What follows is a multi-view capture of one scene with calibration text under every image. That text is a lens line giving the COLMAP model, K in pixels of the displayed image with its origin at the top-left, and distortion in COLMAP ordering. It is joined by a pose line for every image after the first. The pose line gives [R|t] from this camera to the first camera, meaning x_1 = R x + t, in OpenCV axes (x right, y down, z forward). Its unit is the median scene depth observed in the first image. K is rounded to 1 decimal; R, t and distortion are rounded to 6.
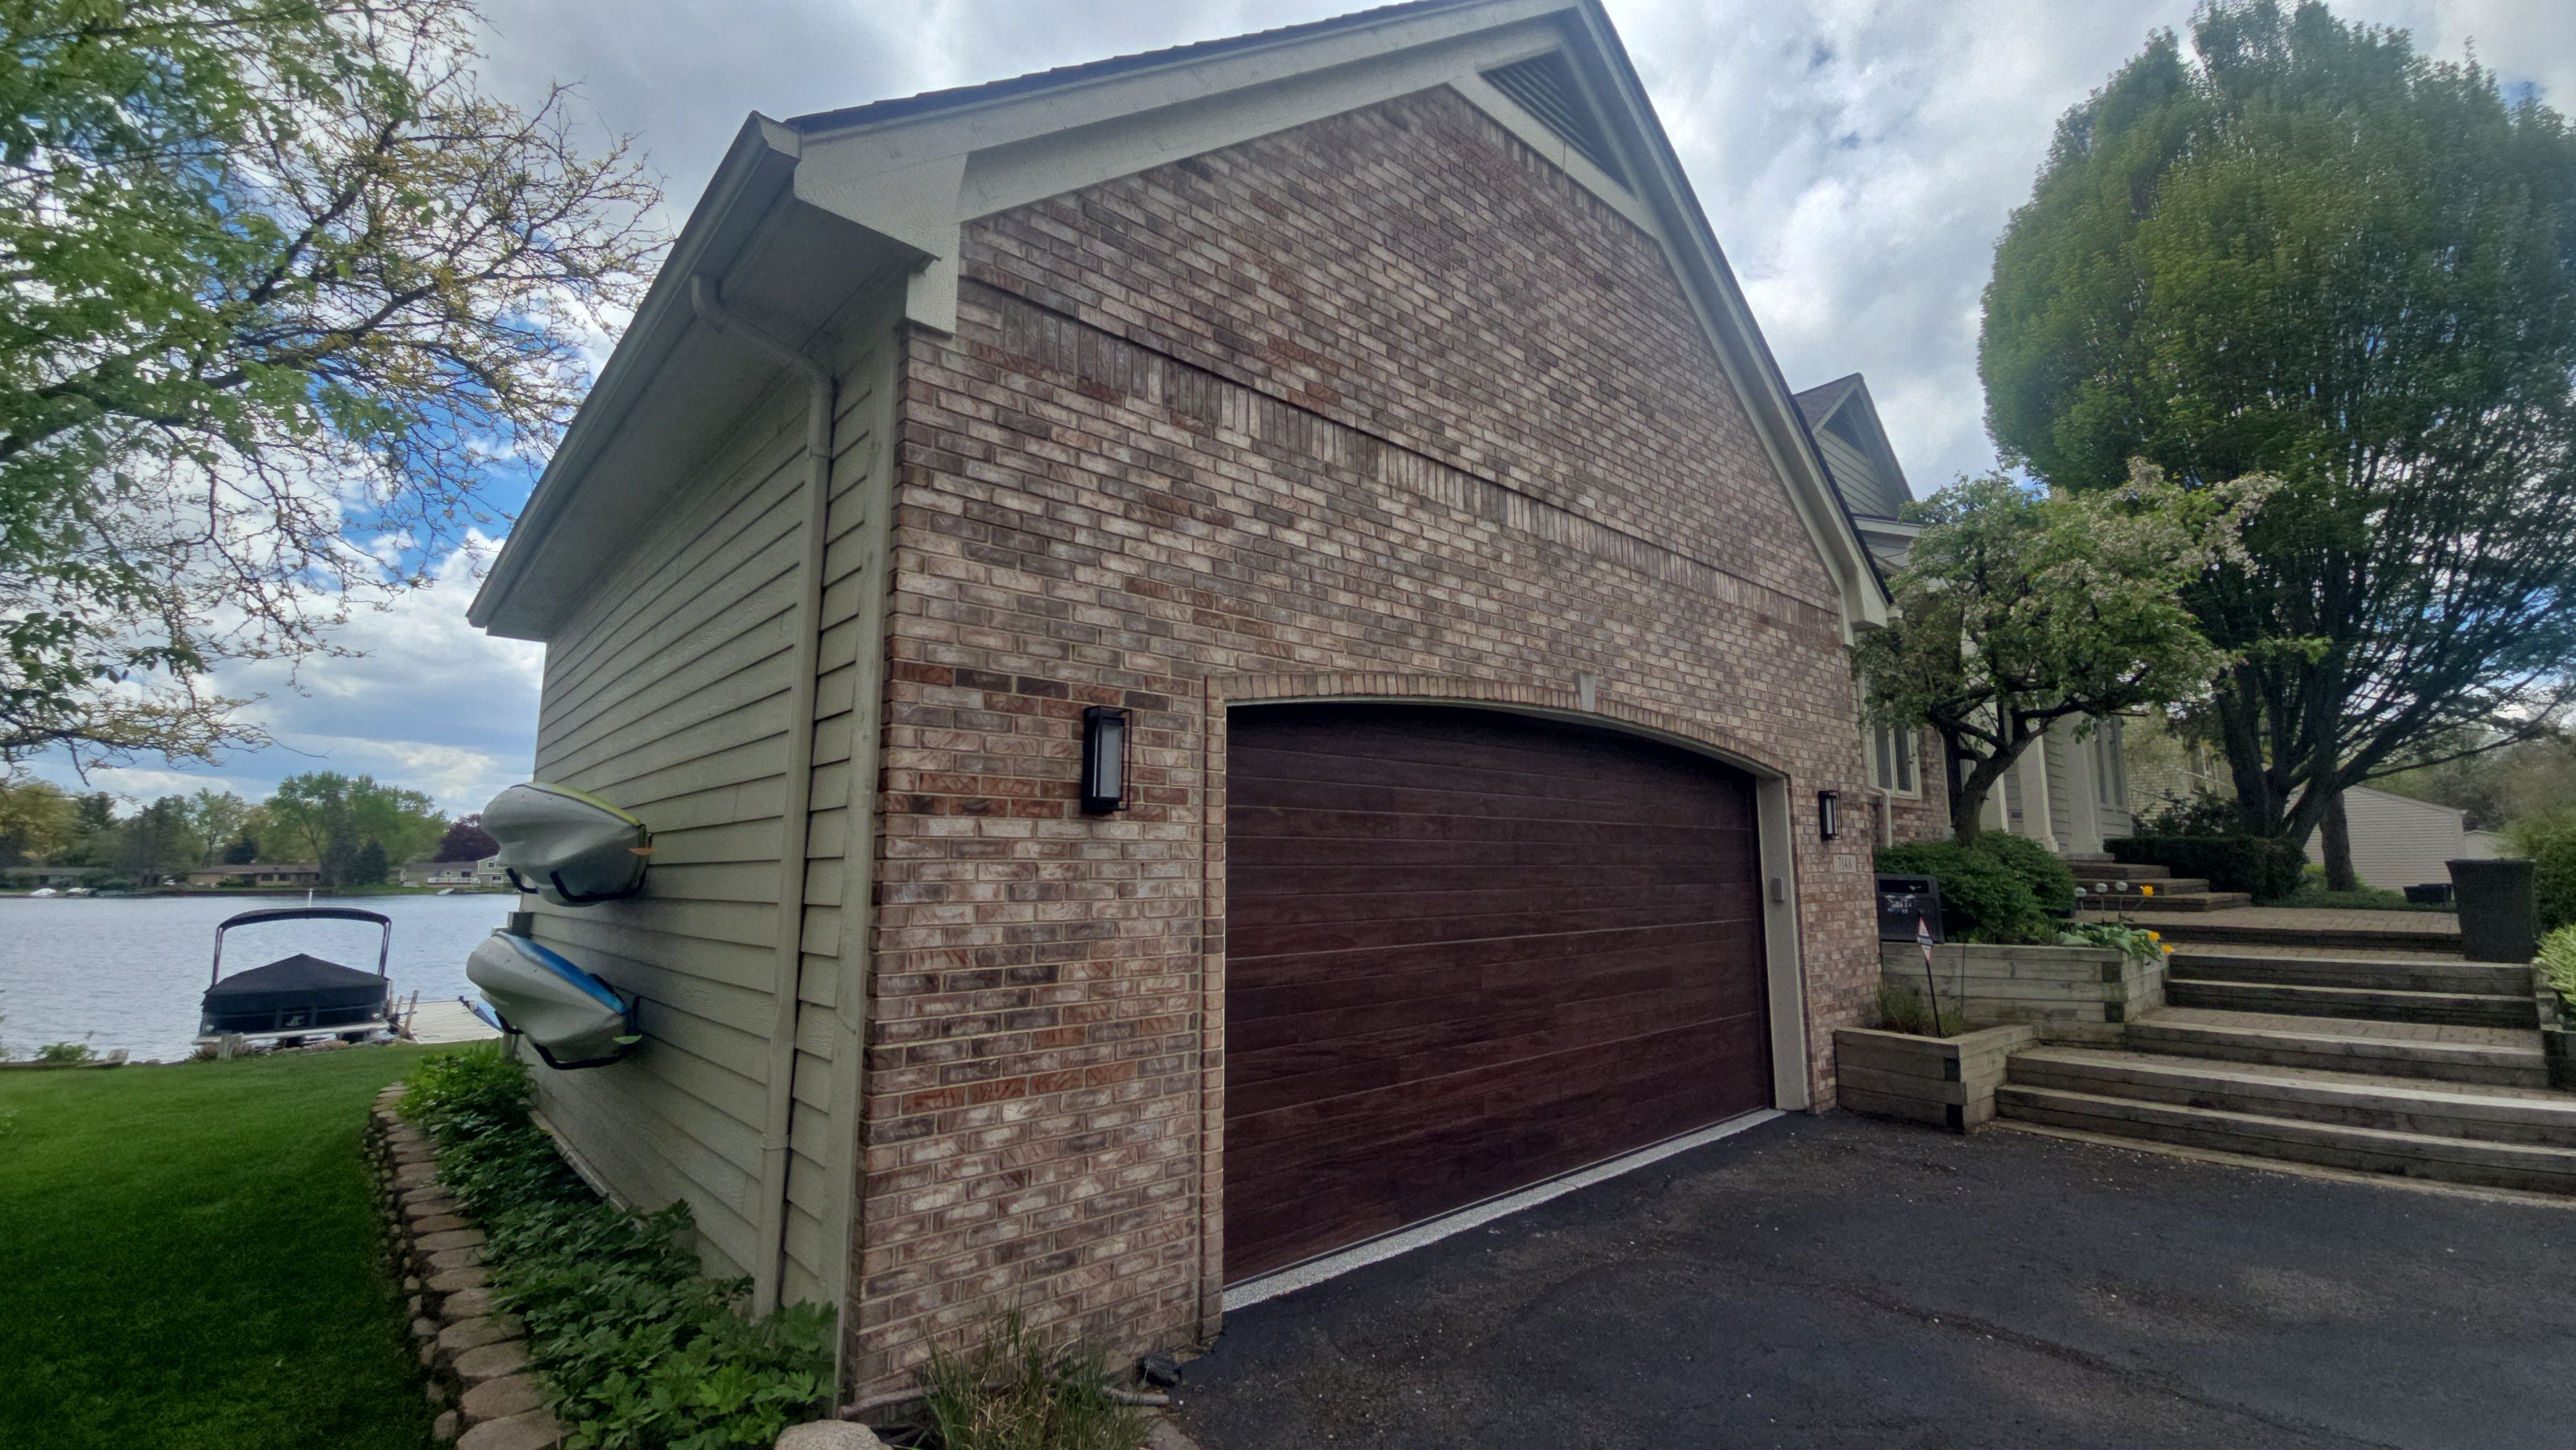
lens RADIAL K [[1061.5, 0, 1282.5], [0, 1061.5, 729.3], [0, 0, 1]] dist [0.001919, 0.000200]
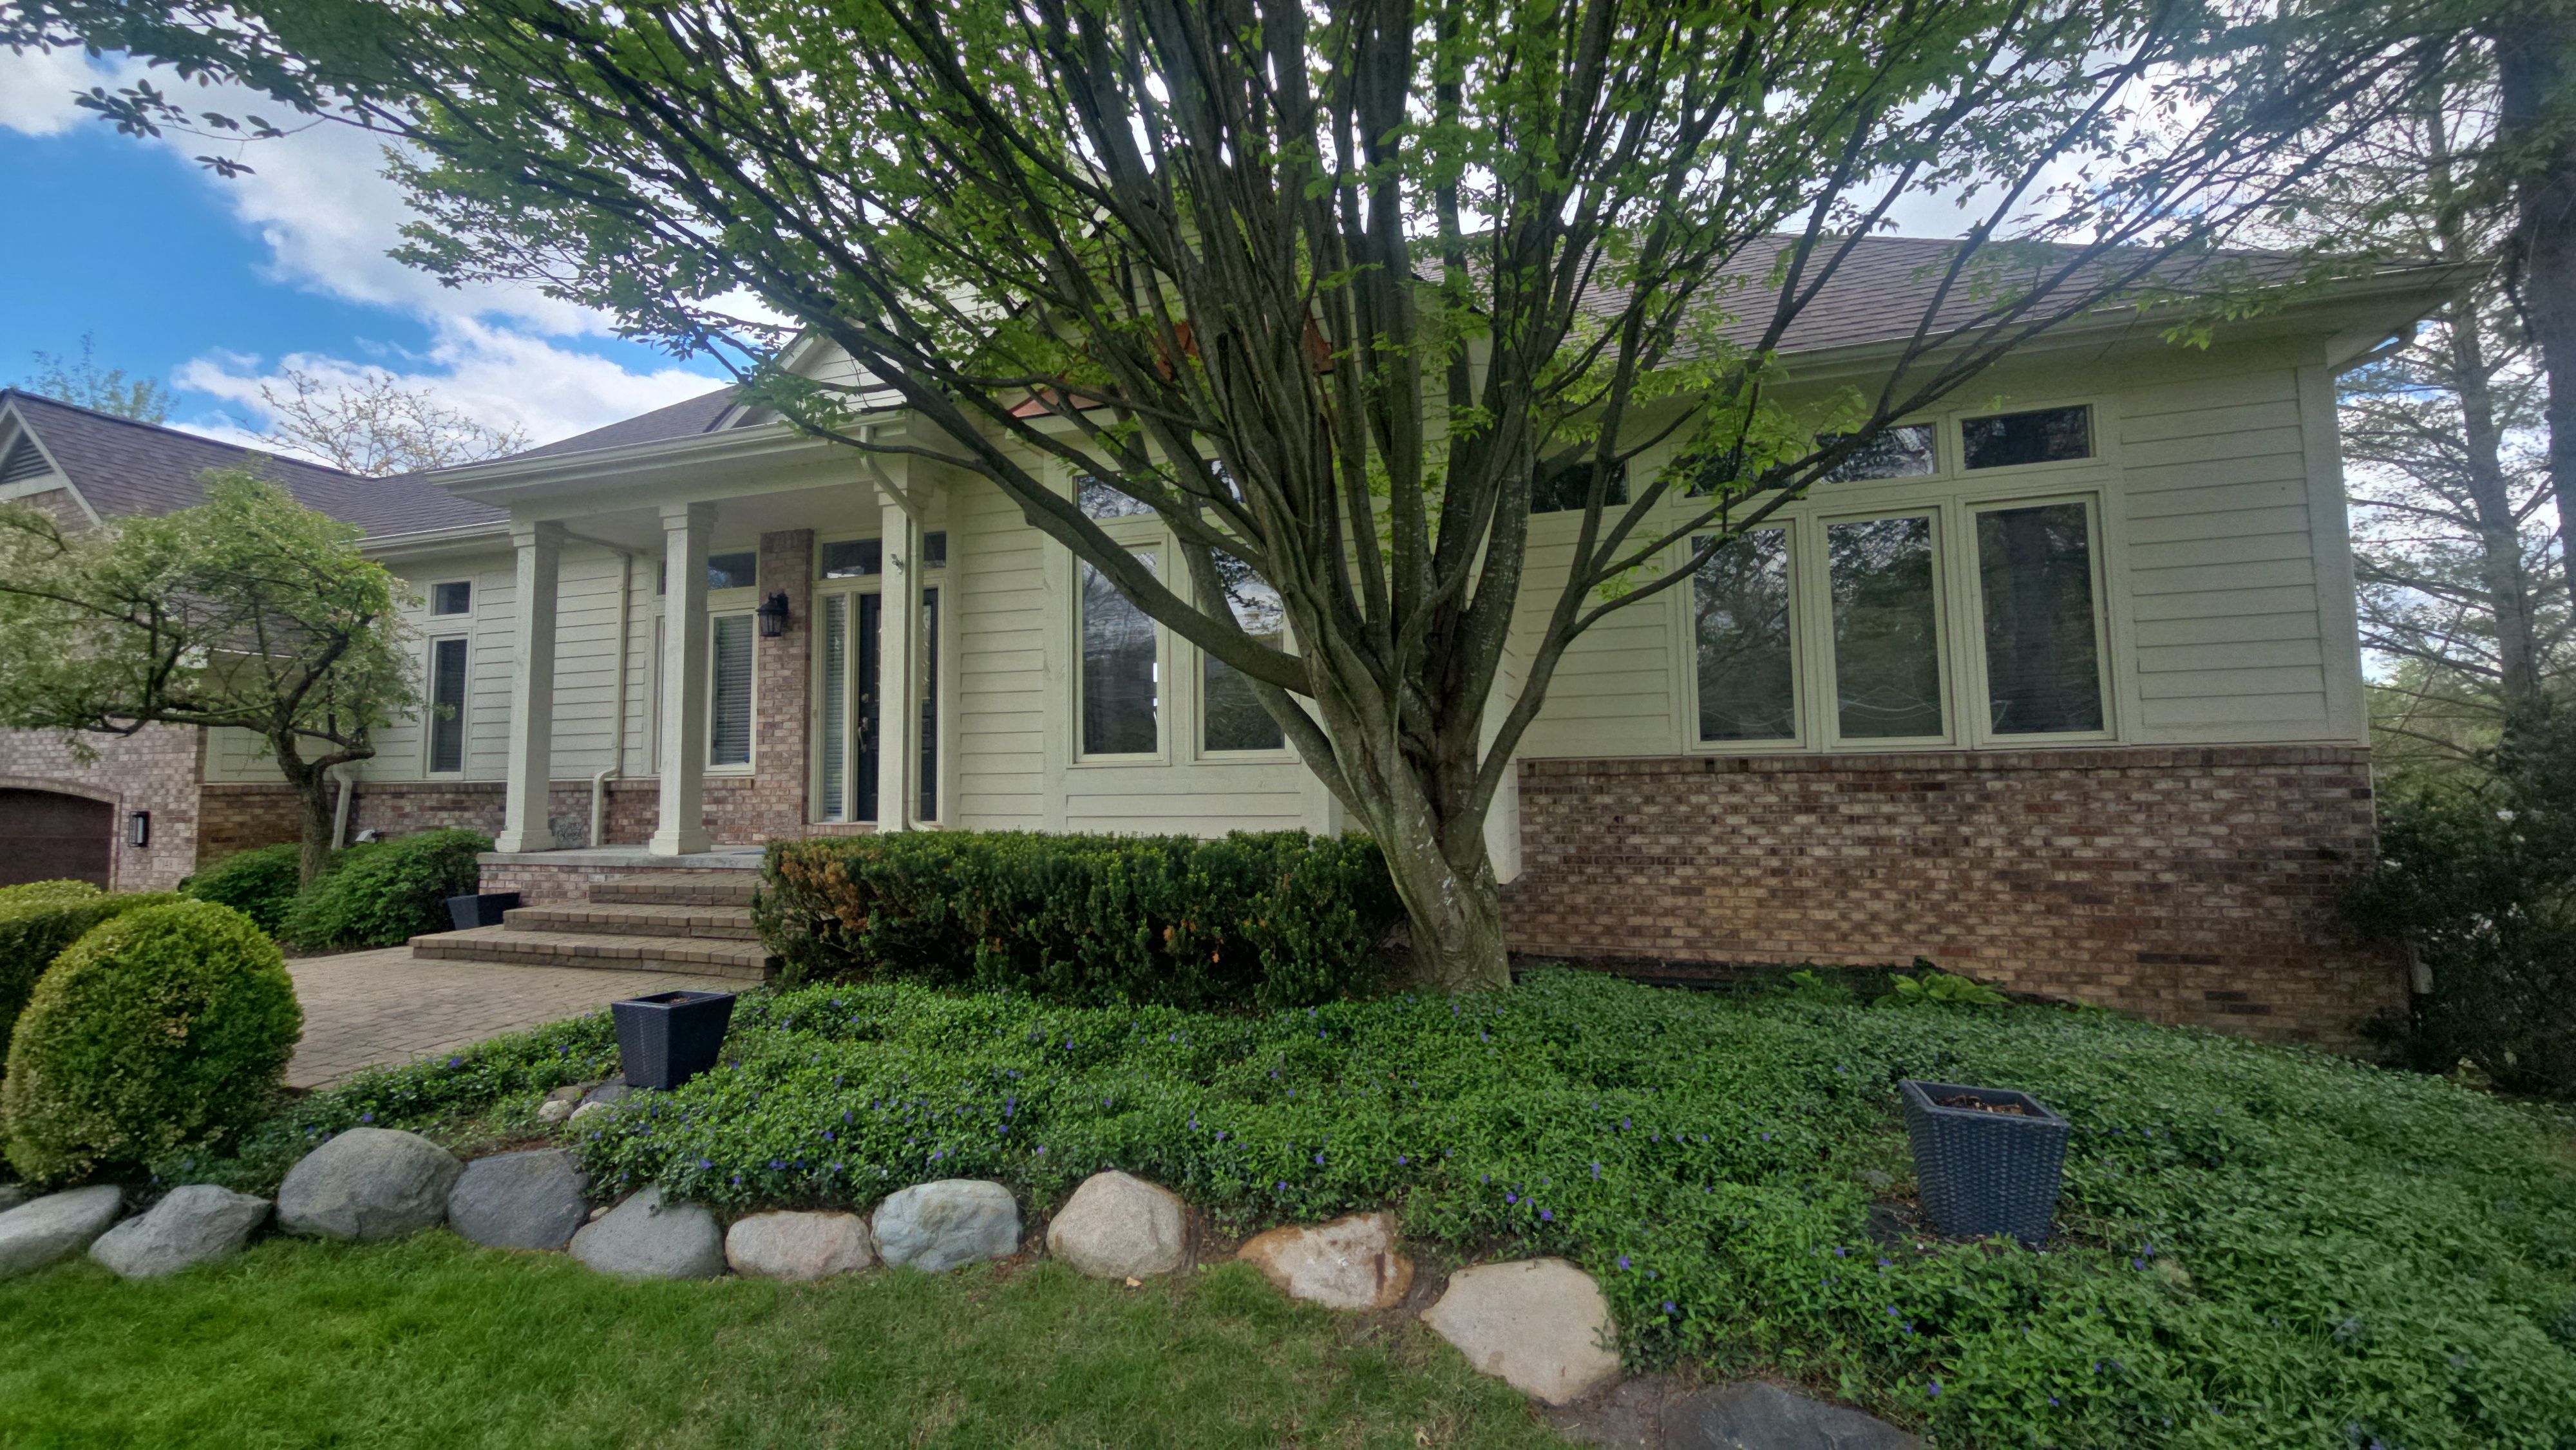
lens RADIAL K [[1037.0, 0, 1291.0], [0, 1037.0, 712.7], [0, 0, 1]] dist [0.001922, -0.000305]
pose [[0.484492, -0.058861, -0.872813, 3.673778], [0.128114, 0.991750, 0.004233, 0.177419], [0.865364, -0.113870, 0.488036, 2.501961]]
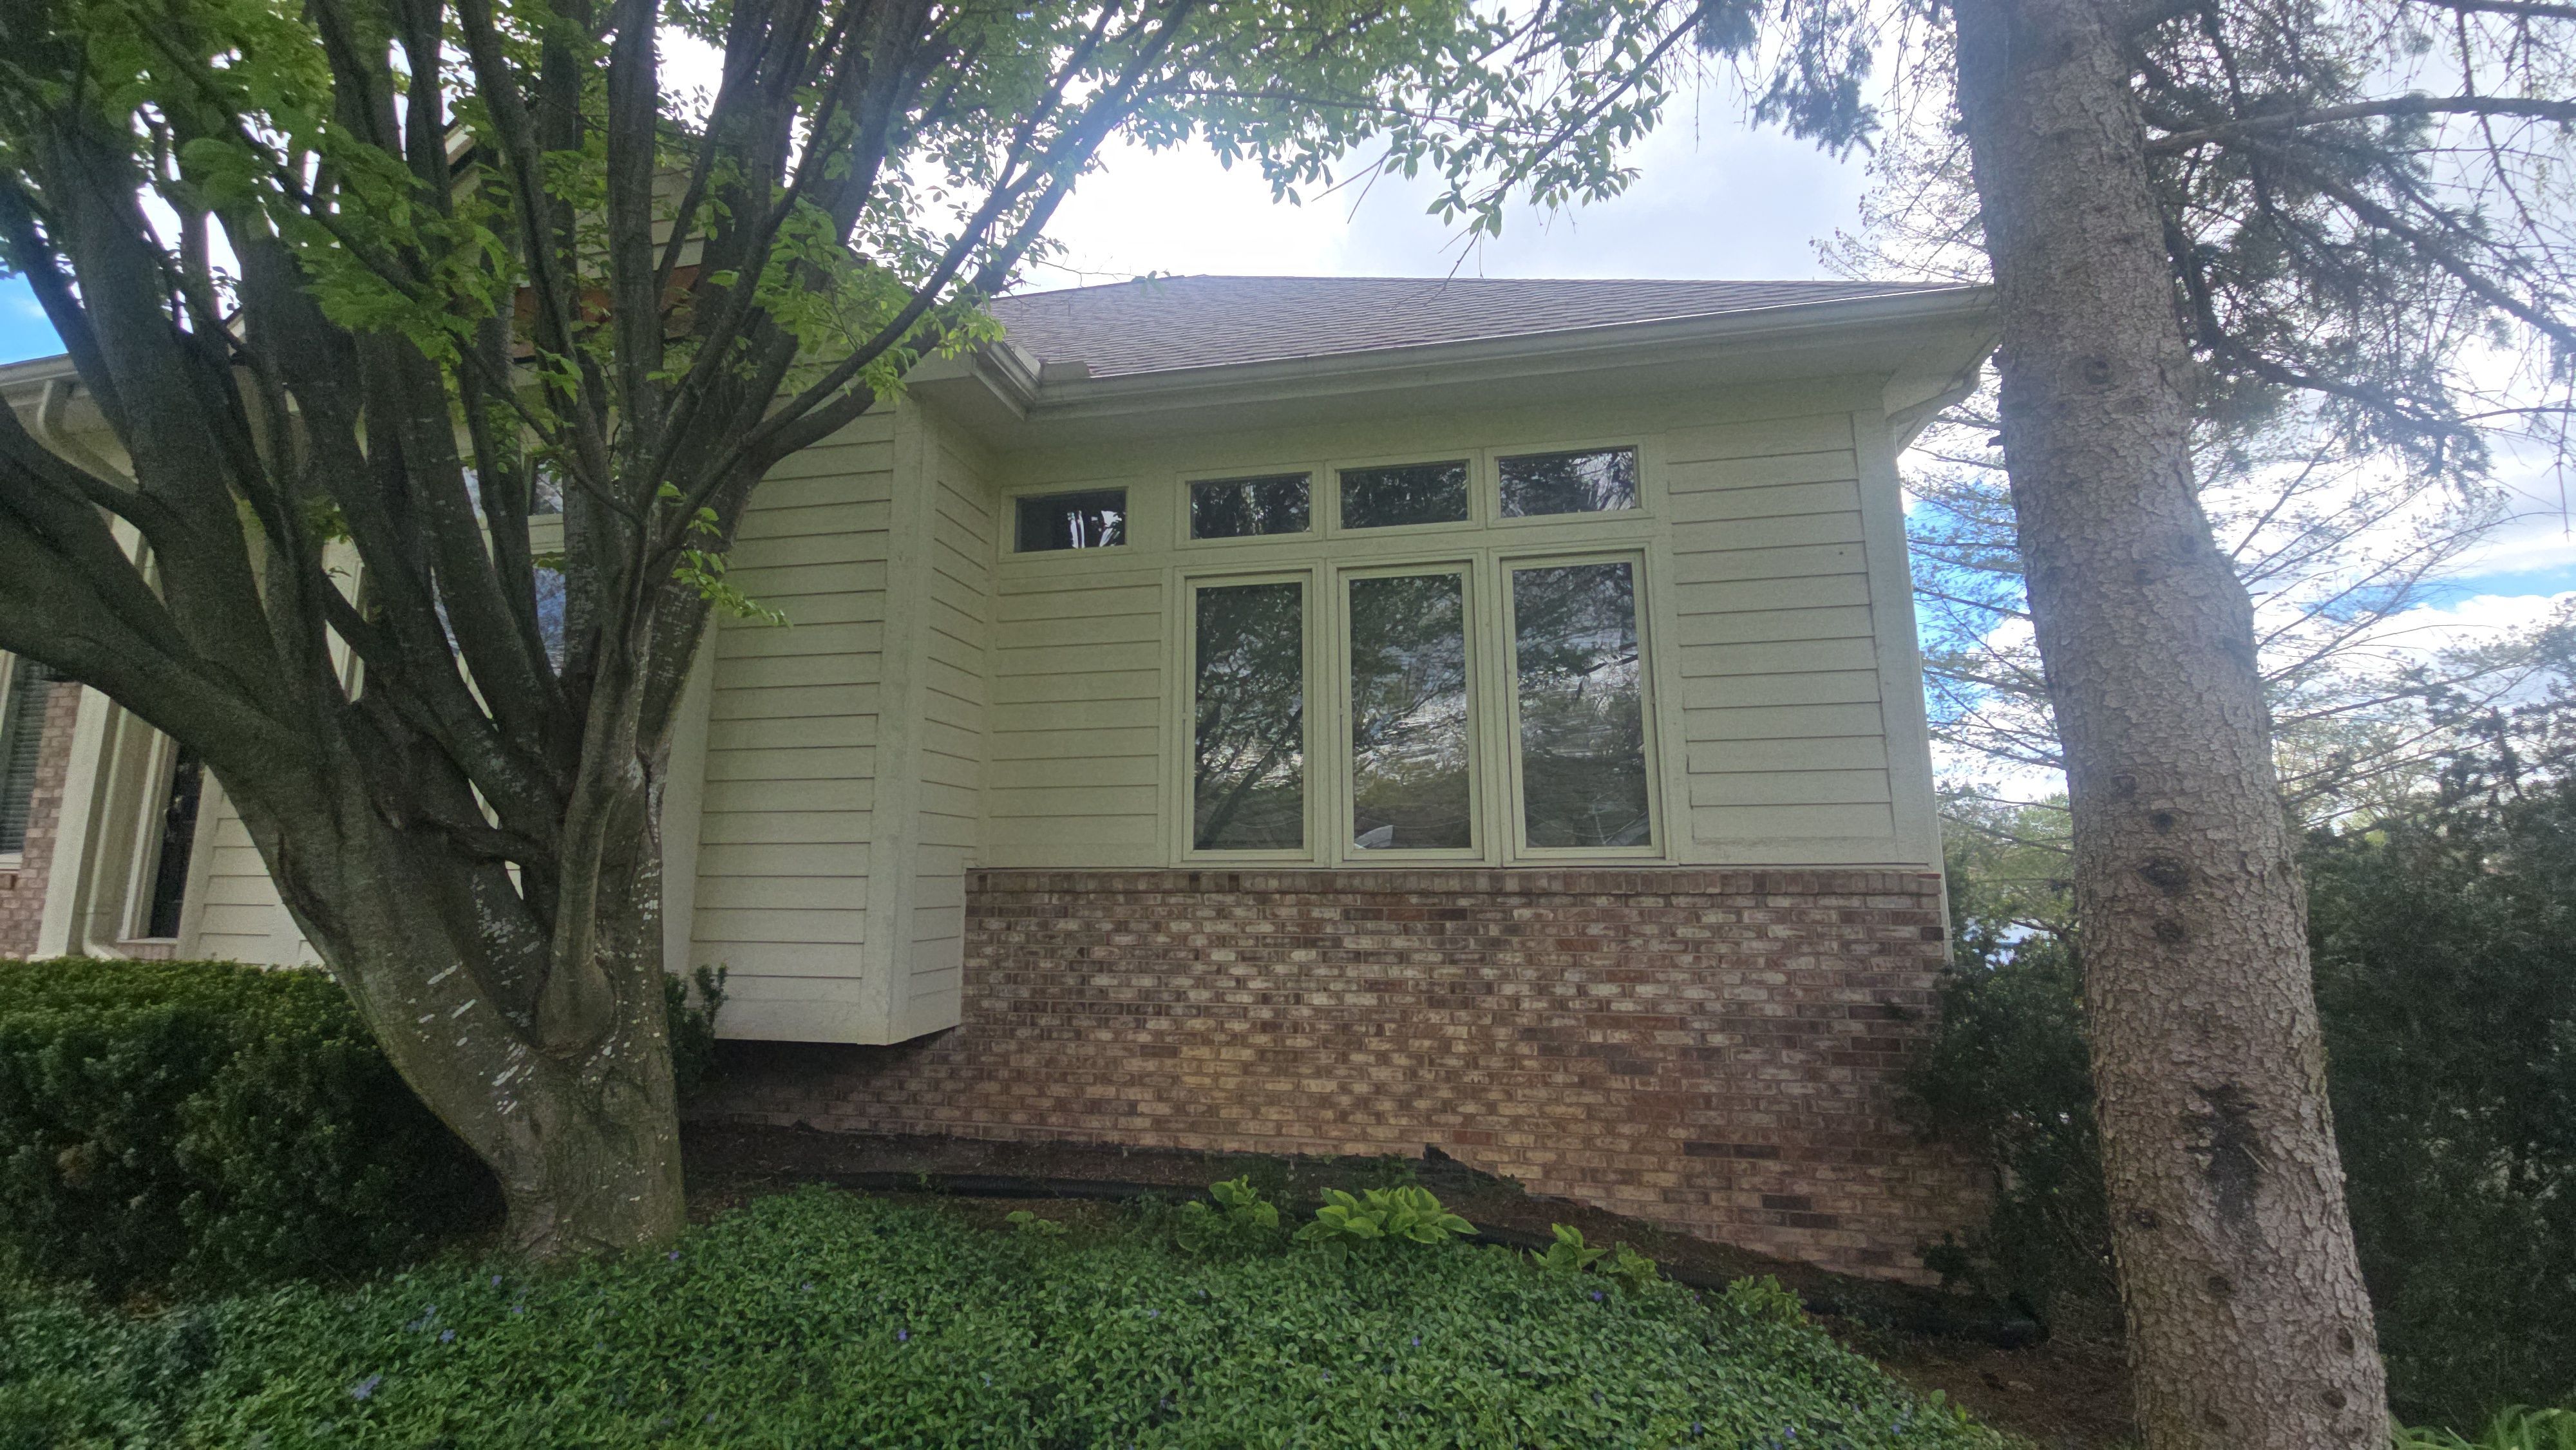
lens RADIAL K [[1032.5, 0, 1282.5], [0, 1032.5, 709.3], [0, 0, 1]] dist [0.007694, -0.006291]
pose [[0.596133, -0.122219, -0.793529, 3.641178], [0.104059, 0.991771, -0.074578, 0.237392], [0.796114, -0.038115, 0.603945, 3.085139]]
